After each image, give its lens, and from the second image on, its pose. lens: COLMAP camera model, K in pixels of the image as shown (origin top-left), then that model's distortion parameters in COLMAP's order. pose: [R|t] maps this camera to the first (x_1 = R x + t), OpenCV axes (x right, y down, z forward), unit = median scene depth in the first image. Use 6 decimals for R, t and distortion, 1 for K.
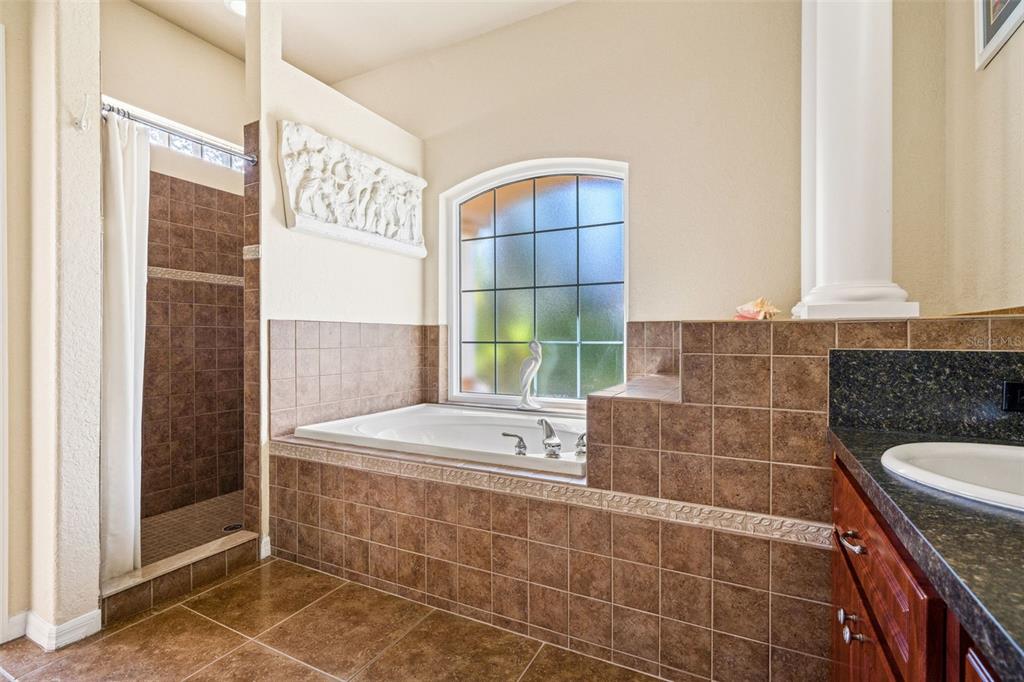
lens RADIAL K [[478.6, 0, 508.7], [0, 478.6, 342.5], [0, 0, 1]] dist [0.000885, -0.000333]
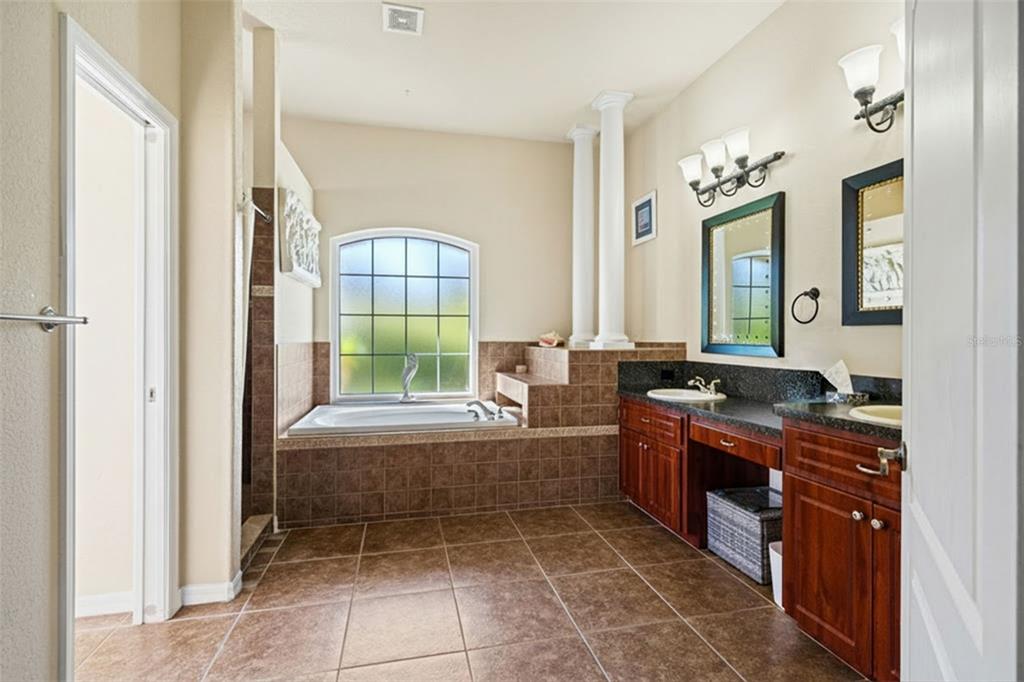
lens RADIAL K [[478.6, 0, 513.7], [0, 478.6, 338.0], [0, 0, 1]] dist [0.000885, -0.000333]
pose [[0.757507, -0.000546, 0.652827, -1.196648], [0.002221, 0.999996, -0.001740, -0.086981], [-0.652823, 0.002768, 0.757505, -0.523791]]
